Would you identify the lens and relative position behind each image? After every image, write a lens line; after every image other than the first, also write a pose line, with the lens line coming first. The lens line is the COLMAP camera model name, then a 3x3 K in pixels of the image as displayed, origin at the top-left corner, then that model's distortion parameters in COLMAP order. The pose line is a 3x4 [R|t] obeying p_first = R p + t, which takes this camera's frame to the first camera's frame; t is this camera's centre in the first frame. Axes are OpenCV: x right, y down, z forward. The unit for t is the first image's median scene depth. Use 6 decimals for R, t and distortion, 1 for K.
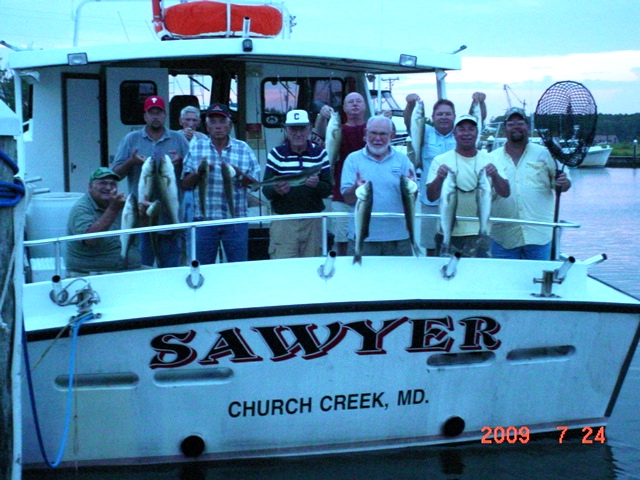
lens RADIAL K [[1205.1, 0, 320.0], [0, 1205.1, 240.0], [0, 0, 1]] dist [0.076185, 0.081785]
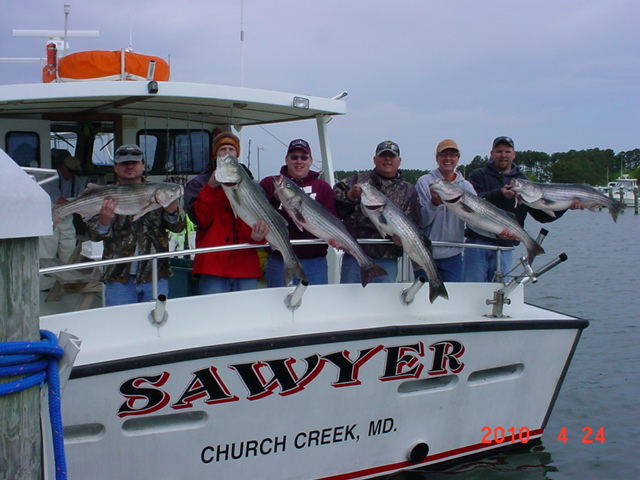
lens RADIAL K [[924.7, 0, 320.0], [0, 924.7, 240.0], [0, 0, 1]] dist [-0.110656, 0.074908]
pose [[0.972322, -0.026056, 0.232187, -0.144988], [0.036676, 0.998464, -0.041538, 0.008858], [-0.230748, 0.048904, 0.971784, 0.289546]]
